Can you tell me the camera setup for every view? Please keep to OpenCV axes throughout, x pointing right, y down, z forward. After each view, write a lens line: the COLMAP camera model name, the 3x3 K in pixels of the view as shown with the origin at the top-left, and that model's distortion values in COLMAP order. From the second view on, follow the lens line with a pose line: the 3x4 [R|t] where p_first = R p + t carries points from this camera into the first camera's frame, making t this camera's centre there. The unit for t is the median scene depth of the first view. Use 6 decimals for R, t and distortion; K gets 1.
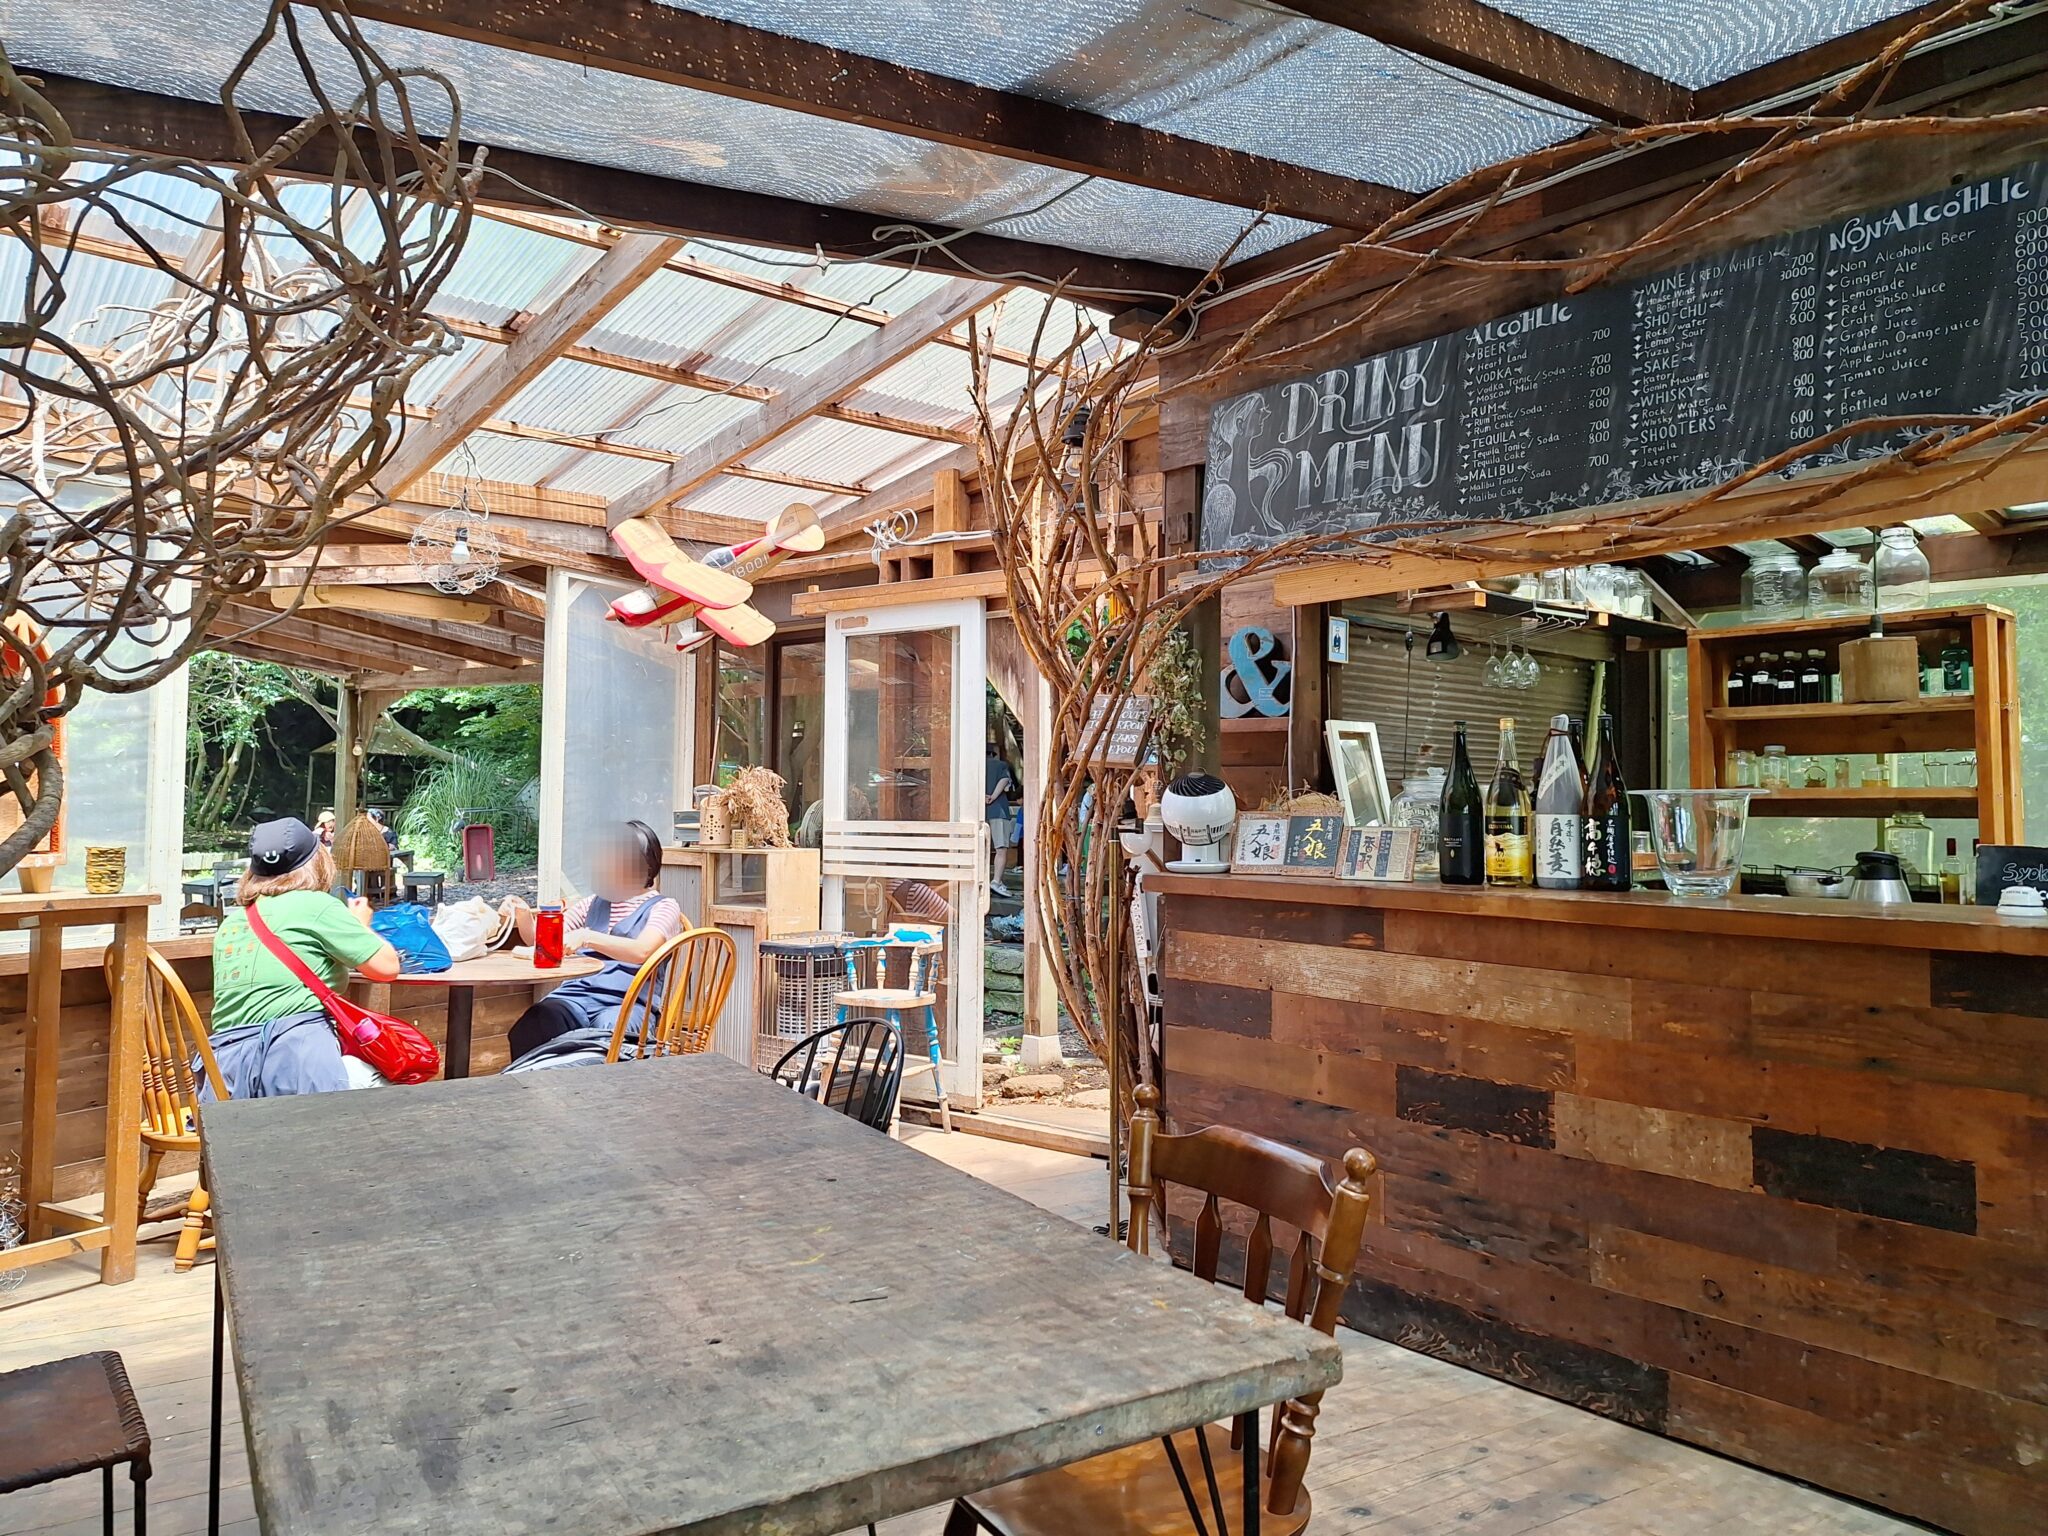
lens RADIAL K [[1390.7, 0, 1024.0], [0, 1390.7, 768.0], [0, 0, 1]] dist [0.069846, -0.087374]
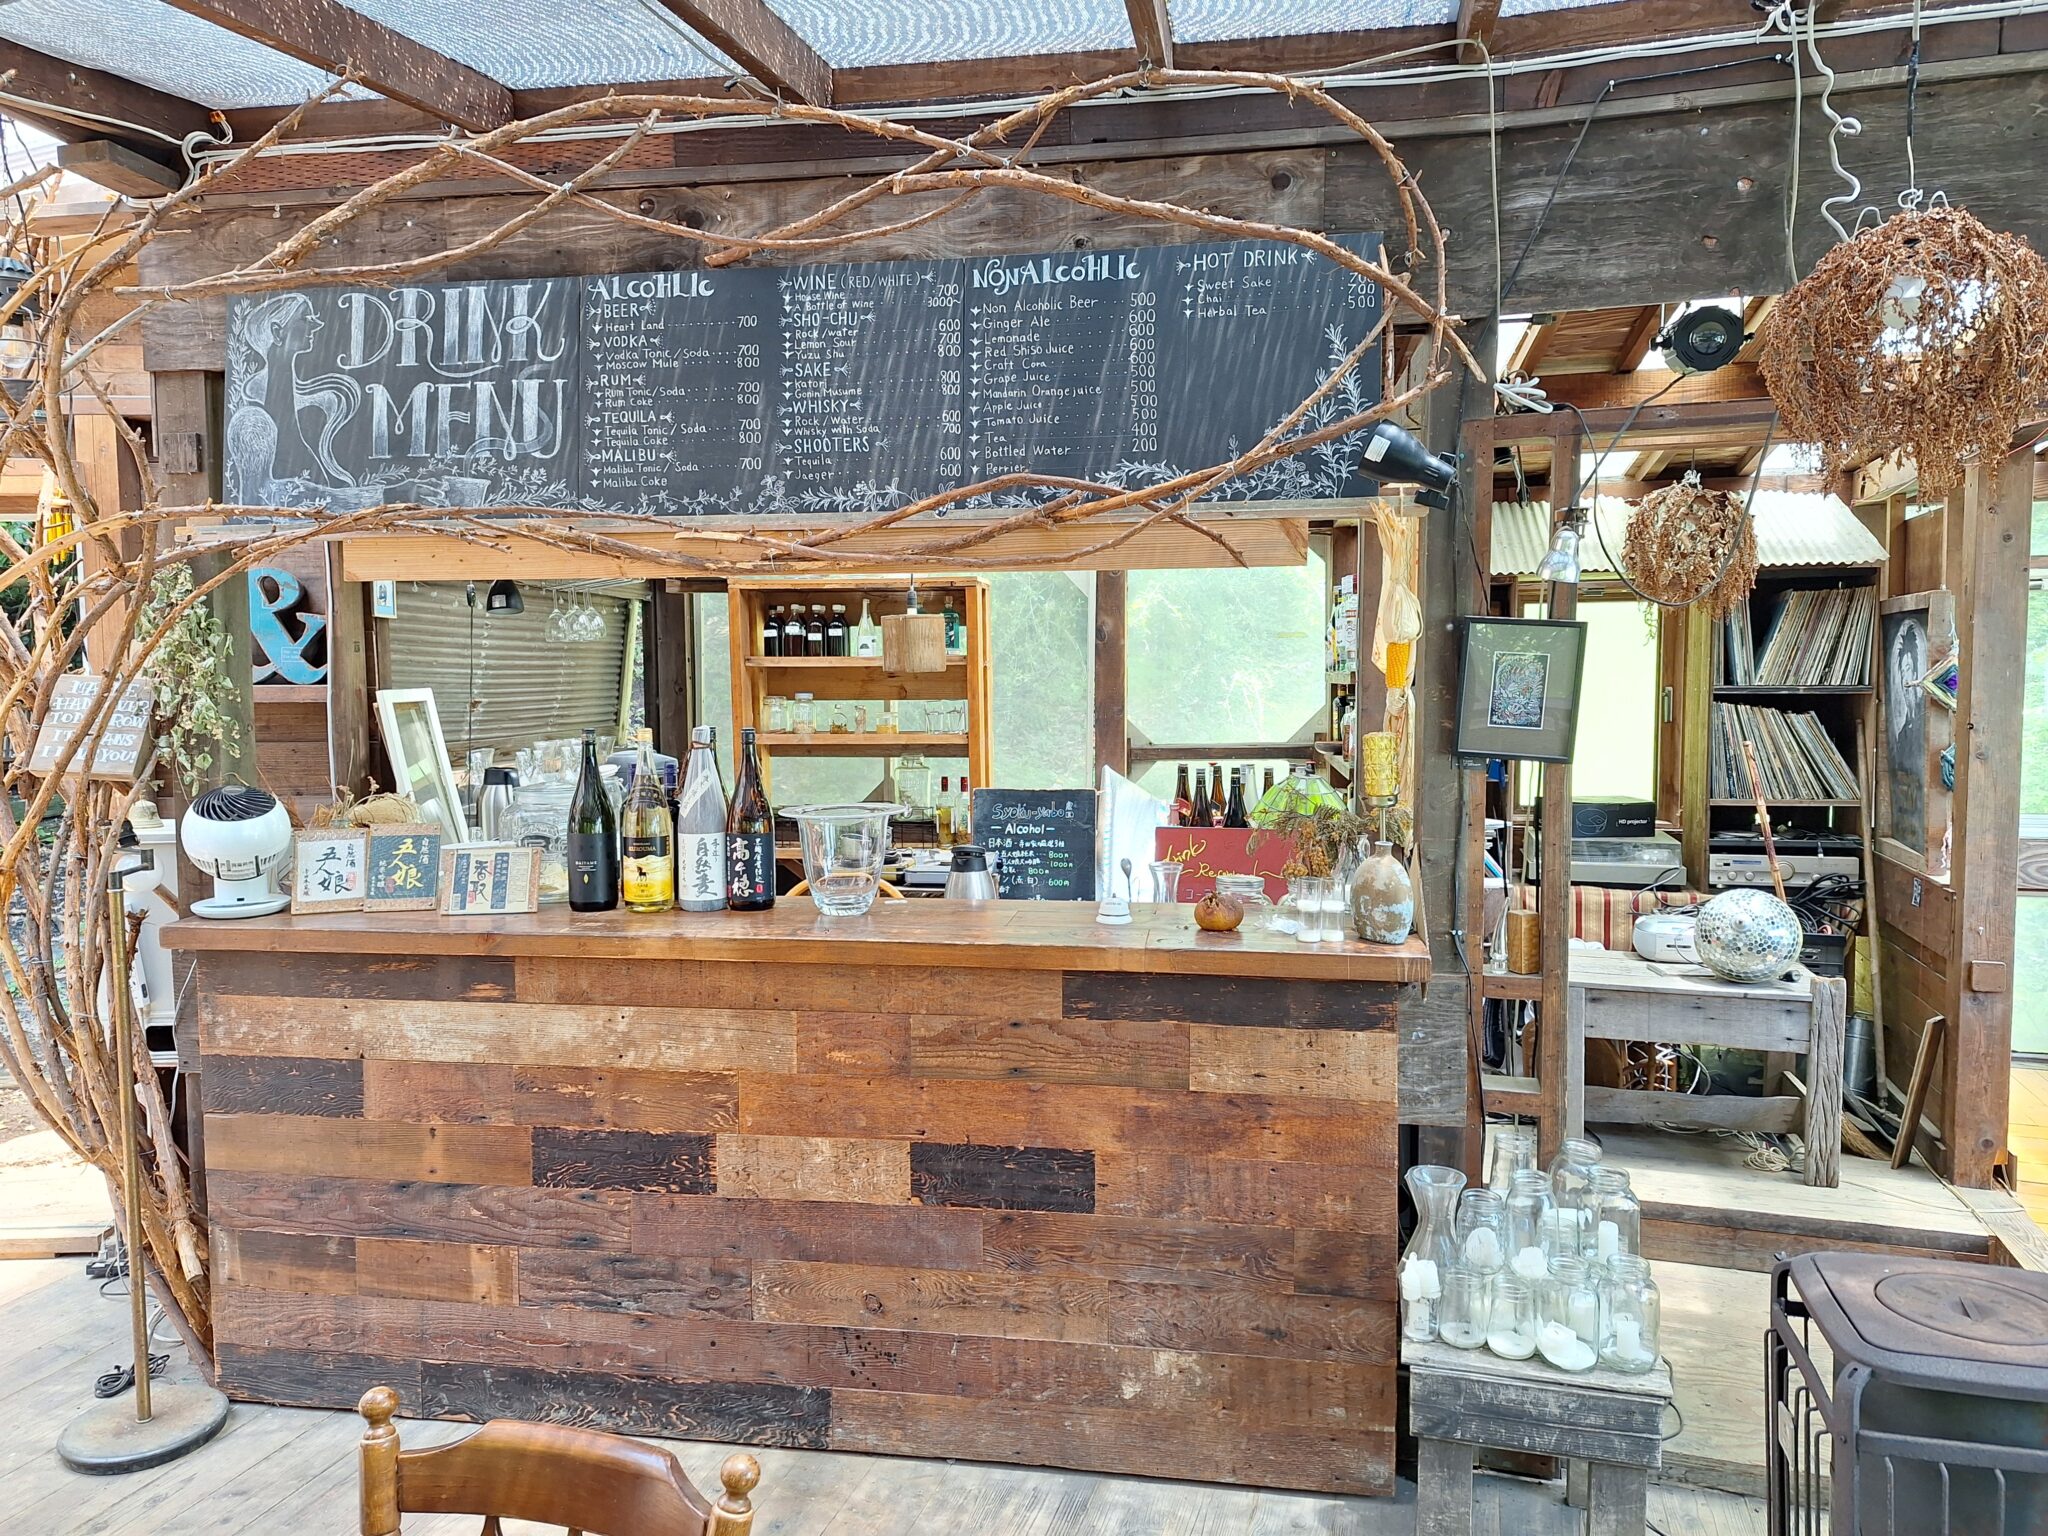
lens RADIAL K [[1393.1, 0, 981.5], [0, 1393.1, 762.4], [0, 0, 1]] dist [0.114598, -0.190999]
pose [[0.757794, -0.060389, 0.649694, -0.082868], [-0.006830, 0.994919, 0.100445, -0.108172], [-0.652458, -0.080554, 0.753531, 0.173783]]
